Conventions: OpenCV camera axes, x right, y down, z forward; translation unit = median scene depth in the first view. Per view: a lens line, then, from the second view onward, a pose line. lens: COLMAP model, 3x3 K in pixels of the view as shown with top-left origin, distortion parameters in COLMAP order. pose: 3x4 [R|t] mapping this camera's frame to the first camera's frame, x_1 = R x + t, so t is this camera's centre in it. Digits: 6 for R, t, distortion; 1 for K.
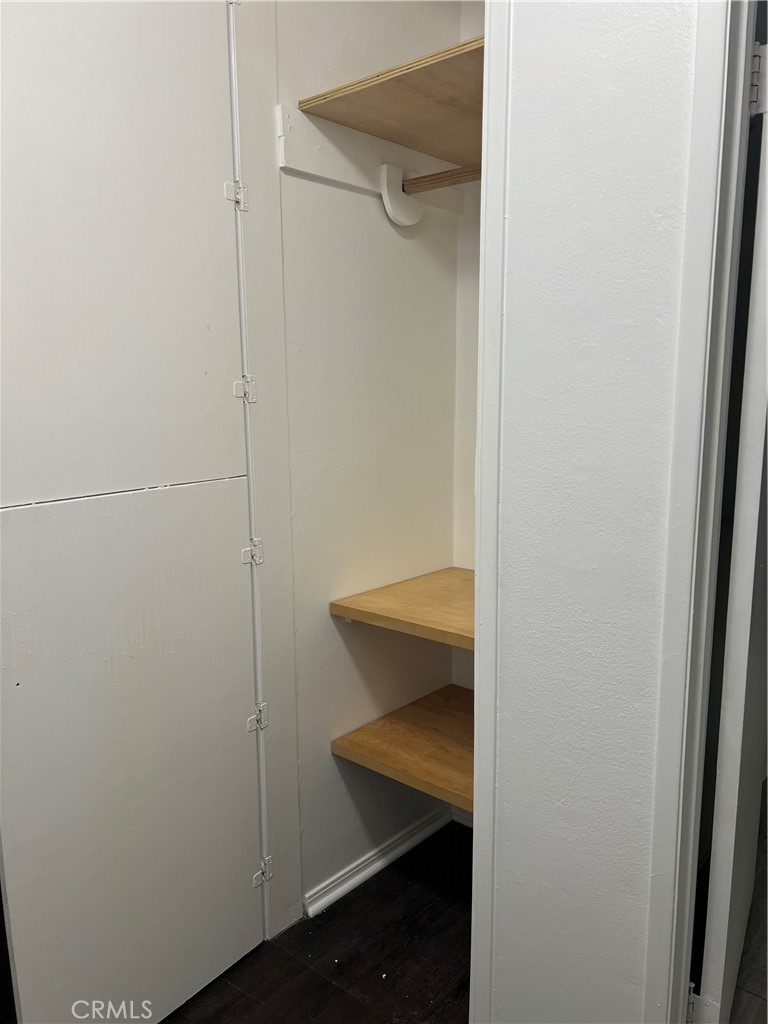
lens RADIAL K [[765.7, 0, 380.3], [0, 765.7, 509.3], [0, 0, 1]] dist [0.022063, -0.013960]
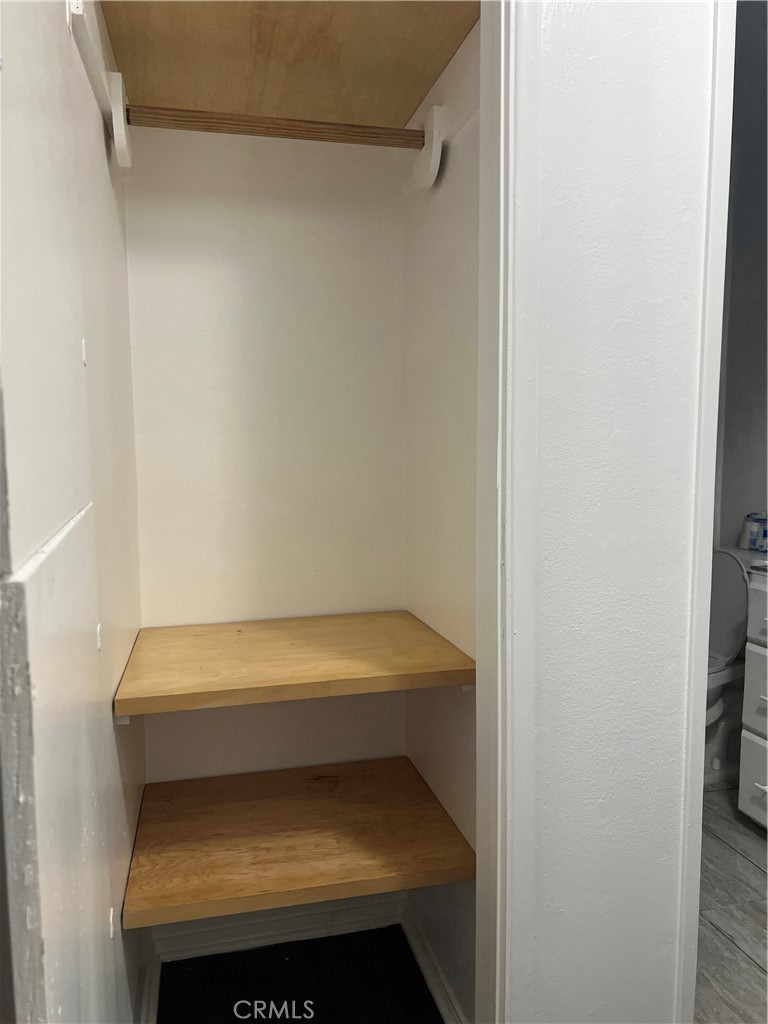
lens RADIAL K [[765.7, 0, 384.9], [0, 765.7, 518.0], [0, 0, 1]] dist [0.022063, -0.013960]
pose [[0.591477, -0.079164, 0.802426, -0.581755], [0.137530, 0.990491, -0.003657, 0.002608], [-0.794506, 0.112521, 0.596740, 0.529613]]
